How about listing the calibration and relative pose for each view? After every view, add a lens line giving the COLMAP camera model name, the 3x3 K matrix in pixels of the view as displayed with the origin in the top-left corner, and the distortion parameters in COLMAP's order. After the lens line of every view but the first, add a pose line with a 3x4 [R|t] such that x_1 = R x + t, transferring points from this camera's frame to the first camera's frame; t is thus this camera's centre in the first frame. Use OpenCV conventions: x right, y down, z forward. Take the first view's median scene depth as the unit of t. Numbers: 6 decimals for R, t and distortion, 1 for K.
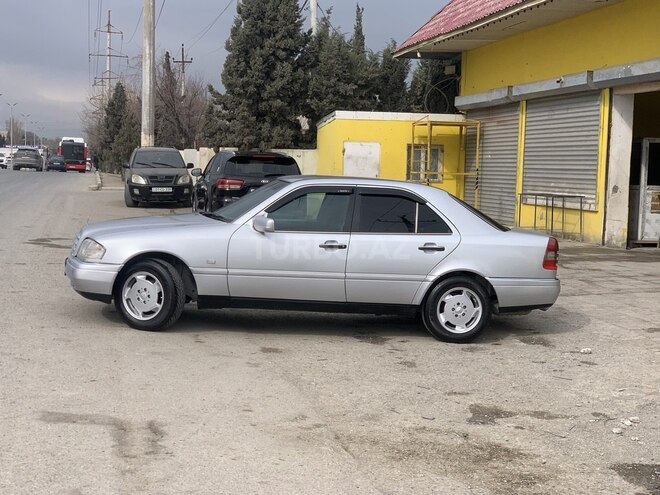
lens RADIAL K [[977.1, 0, 330.0], [0, 977.1, 247.5], [0, 0, 1]] dist [0.061911, -0.027982]
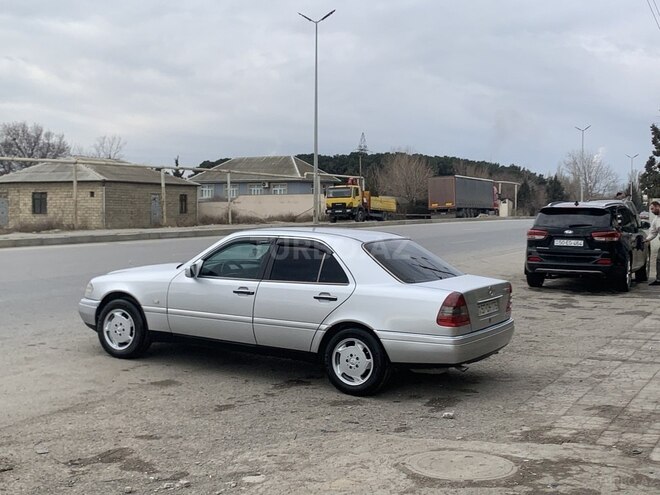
lens RADIAL K [[861.1, 0, 330.0], [0, 861.1, 247.5], [0, 0, 1]] dist [0.176313, -0.682638]
pose [[0.779721, 0.000200, -0.626128, 0.261486], [-0.032609, 0.998656, -0.040290, -0.006016], [0.625278, 0.051832, 0.778679, 0.117820]]
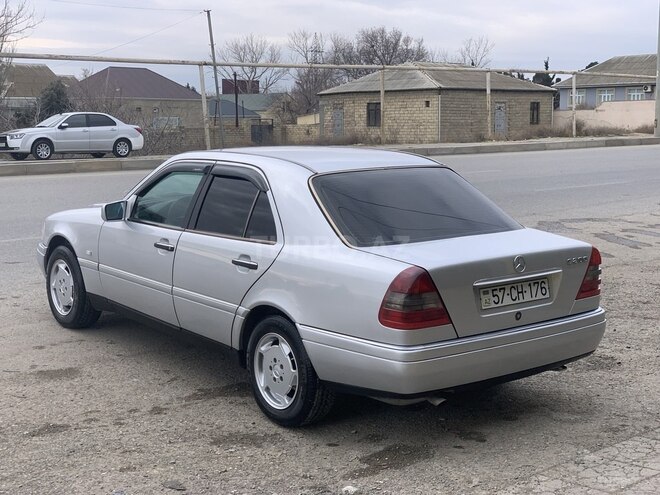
lens RADIAL K [[977.1, 0, 330.0], [0, 977.1, 247.5], [0, 0, 1]] dist [0.061911, -0.027982]
pose [[0.494119, 0.080047, -0.865701, 0.261335], [-0.053777, 0.996660, 0.061461, -0.019623], [0.867729, 0.016186, 0.496773, 0.288028]]
